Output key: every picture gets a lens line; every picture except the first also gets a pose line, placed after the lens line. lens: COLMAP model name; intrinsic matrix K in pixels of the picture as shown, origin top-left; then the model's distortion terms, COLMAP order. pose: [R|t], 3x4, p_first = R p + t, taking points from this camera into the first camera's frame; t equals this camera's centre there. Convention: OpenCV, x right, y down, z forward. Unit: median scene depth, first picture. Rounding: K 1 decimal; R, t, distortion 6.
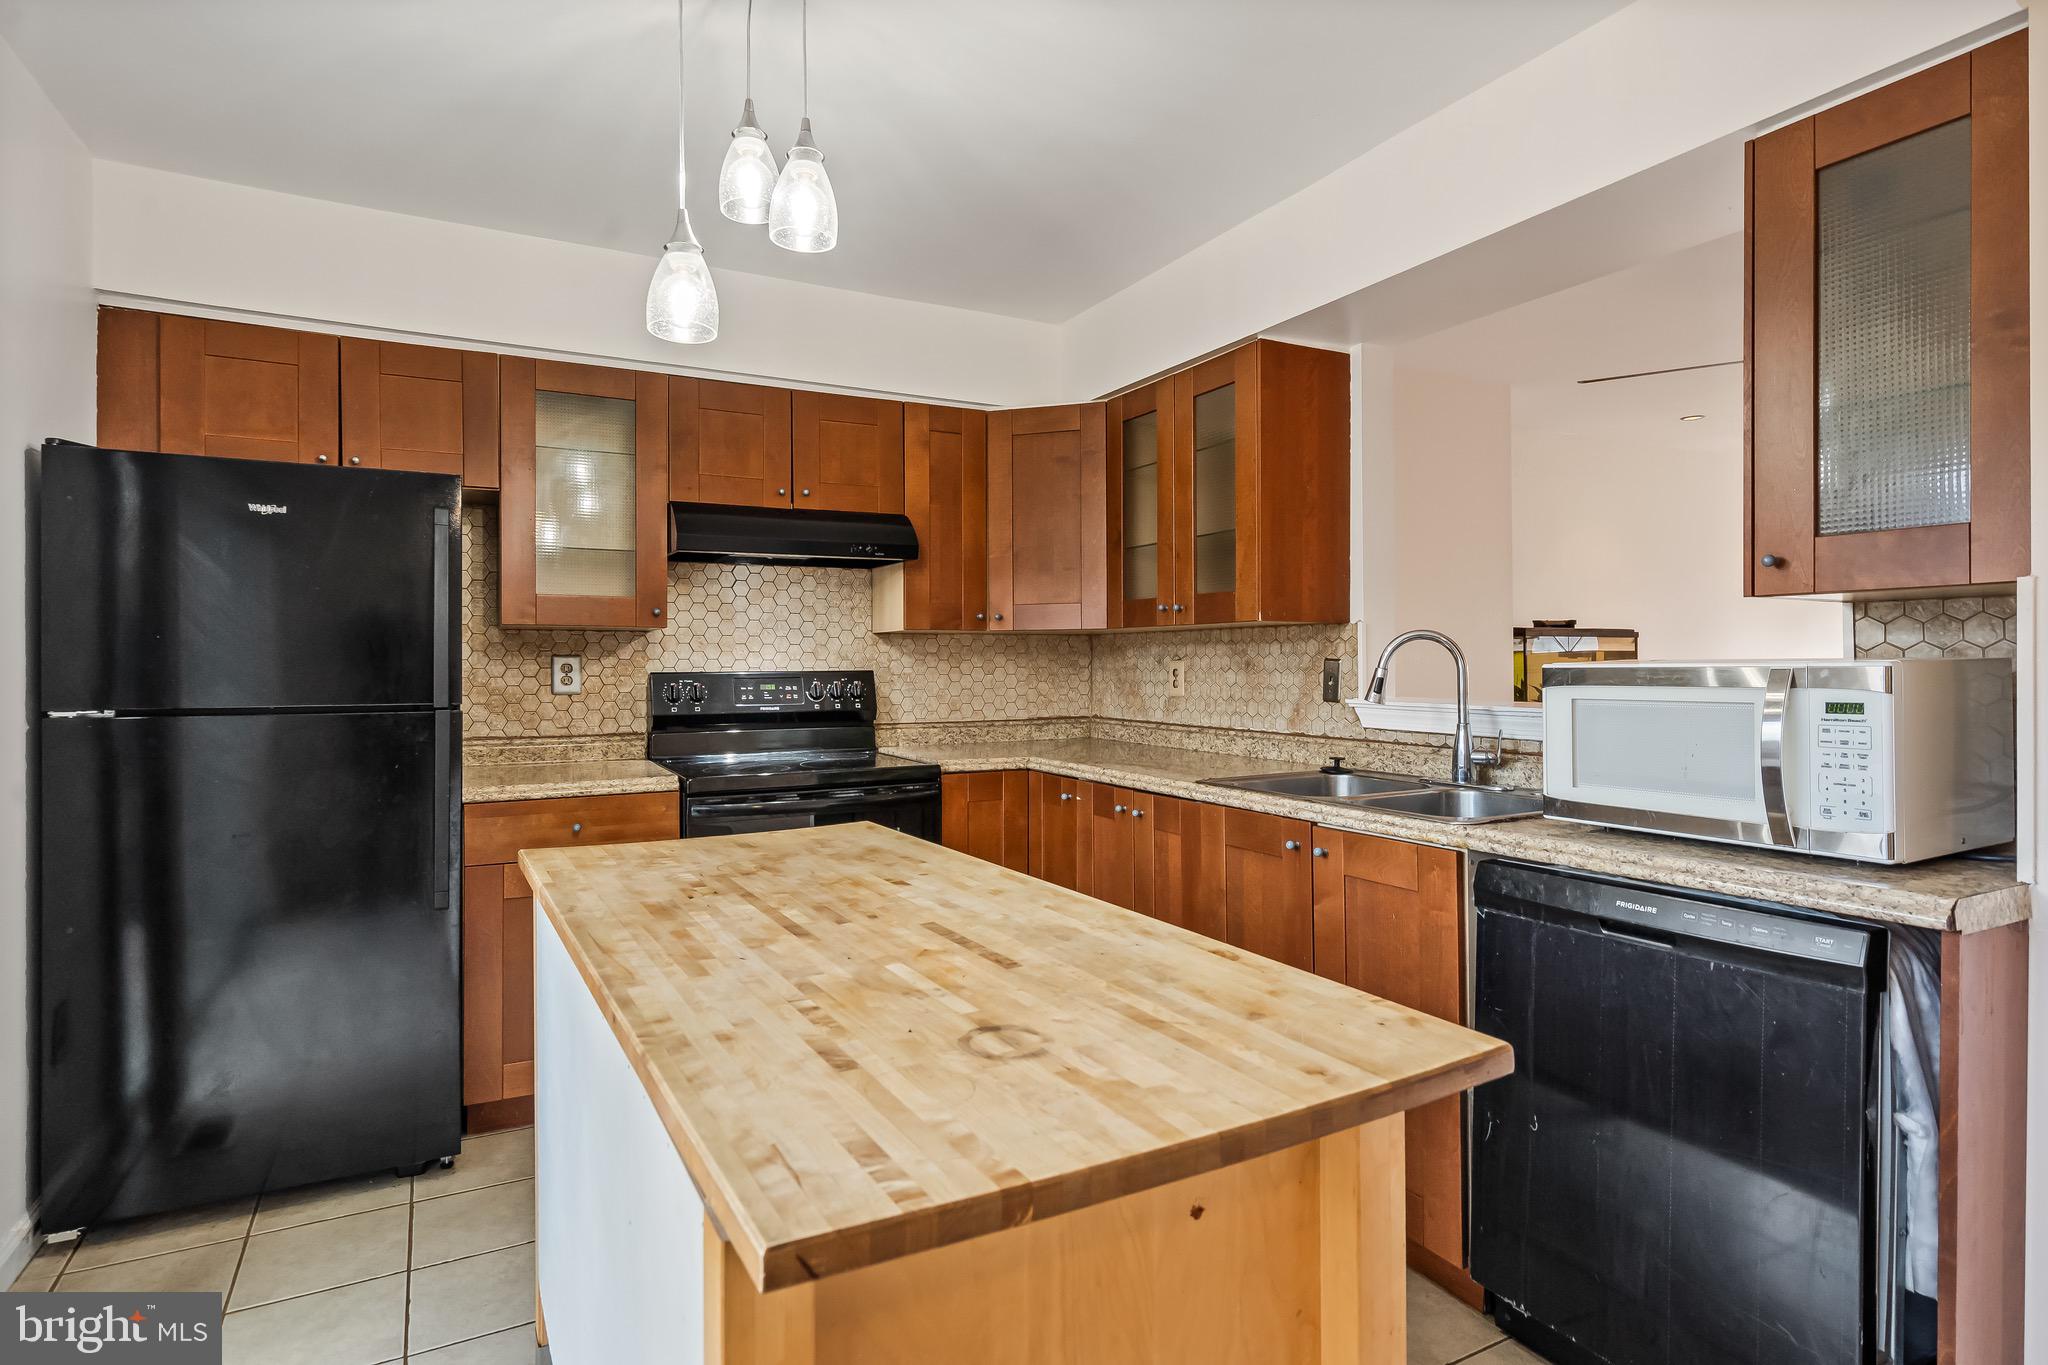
lens RADIAL K [[1077.3, 0, 1022.7], [0, 1077.3, 671.1], [0, 0, 1]] dist [0.002939, 0.000667]
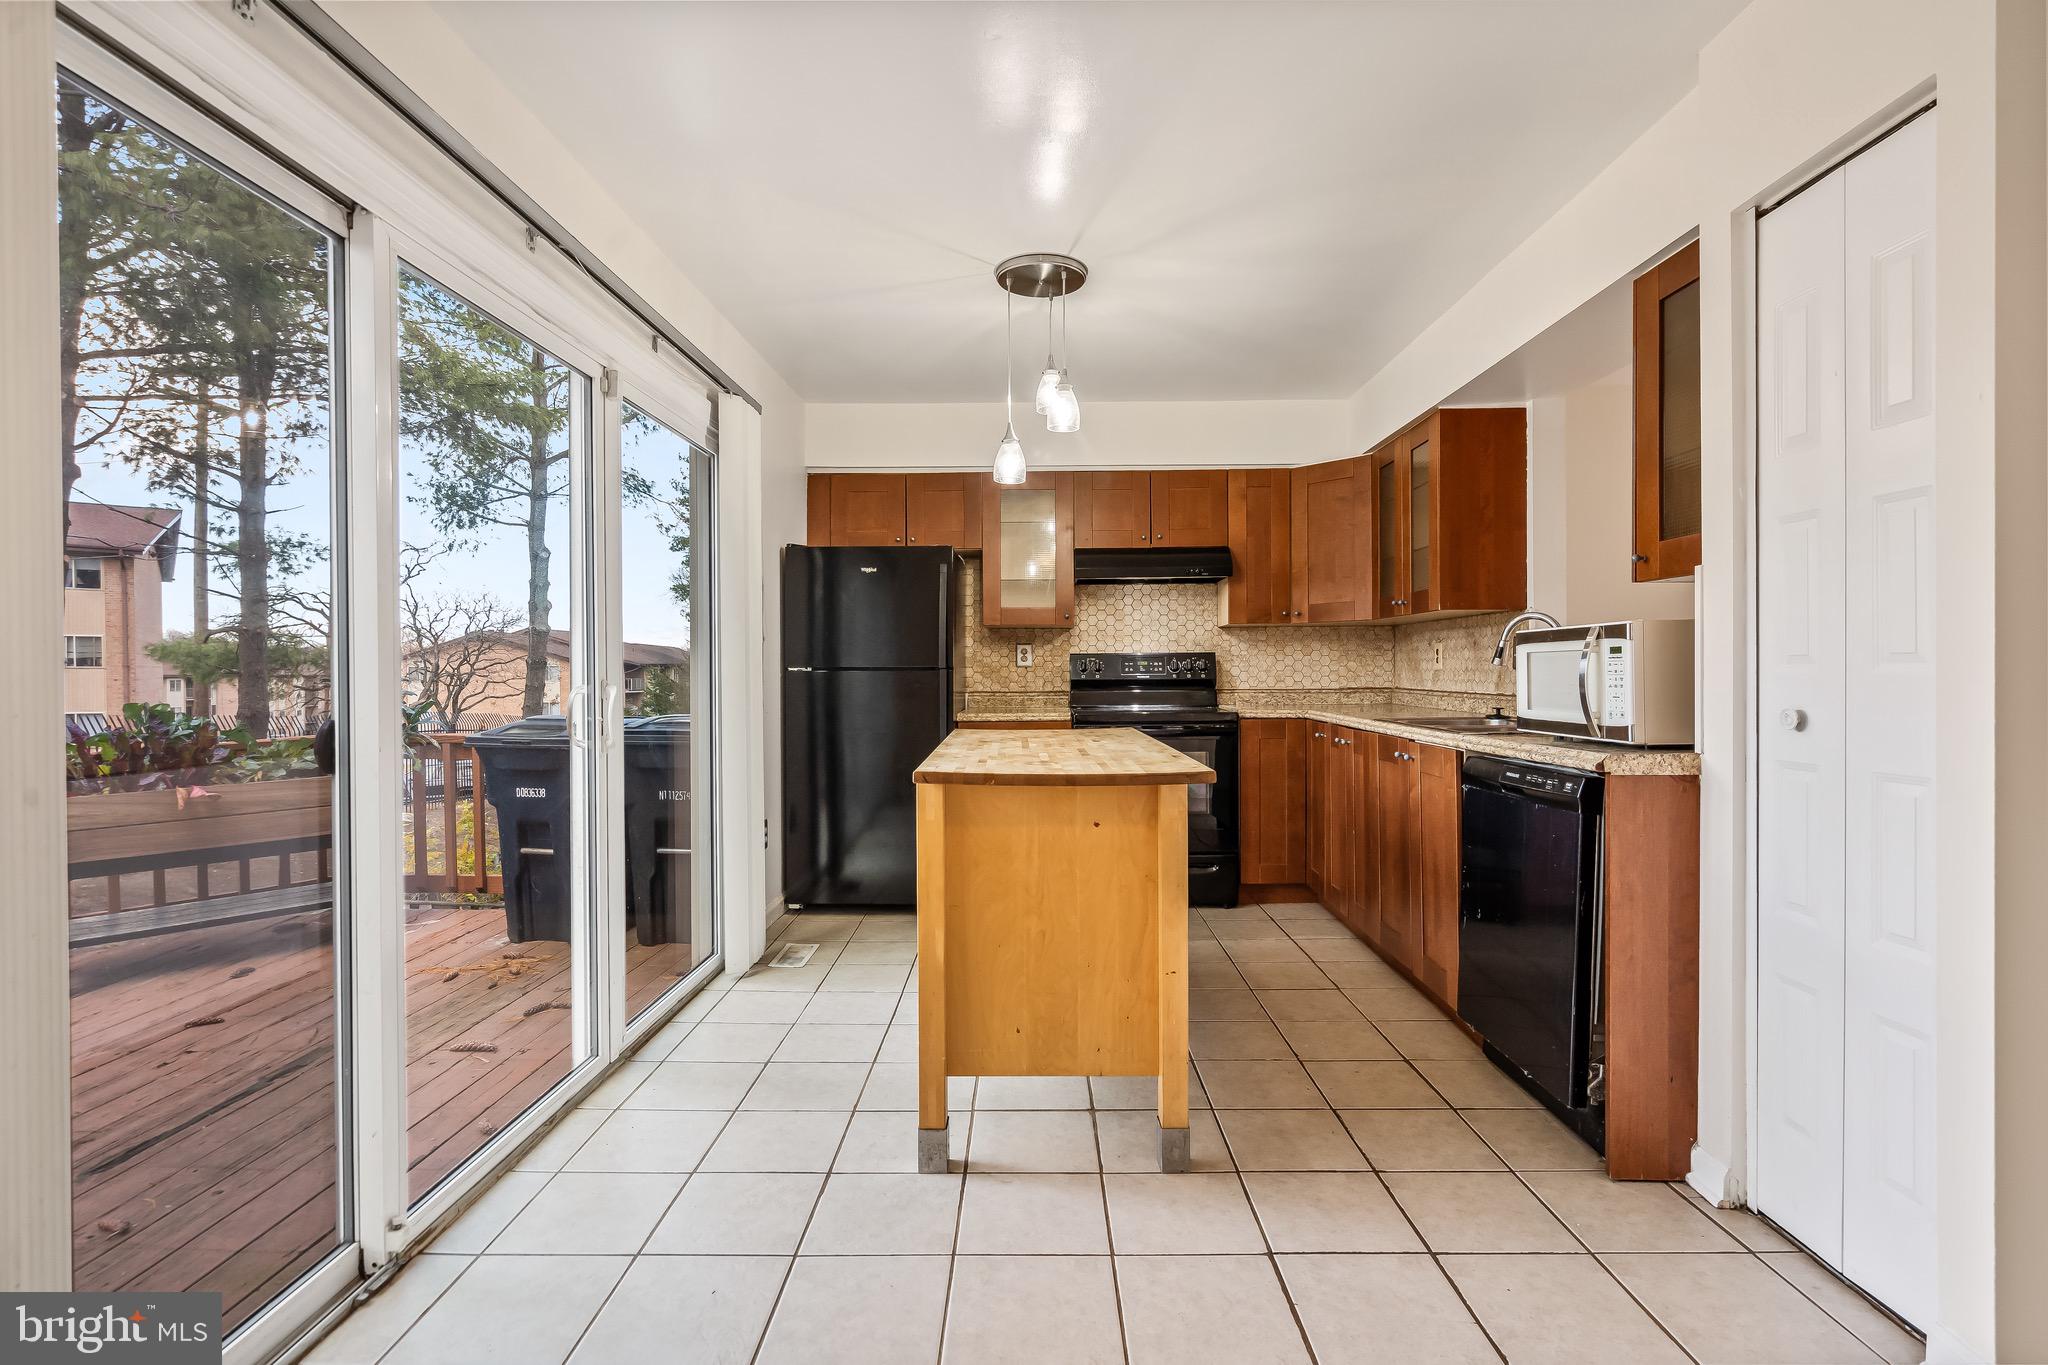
lens RADIAL K [[1008.8, 0, 1024.5], [0, 1008.8, 683.0], [0, 0, 1]] dist [-0.004231, -0.000166]
pose [[0.869506, 0.003870, -0.493908, 0.336613], [-0.000298, 0.999973, 0.007312, 0.033377], [0.493923, -0.006211, 0.869484, -0.348152]]
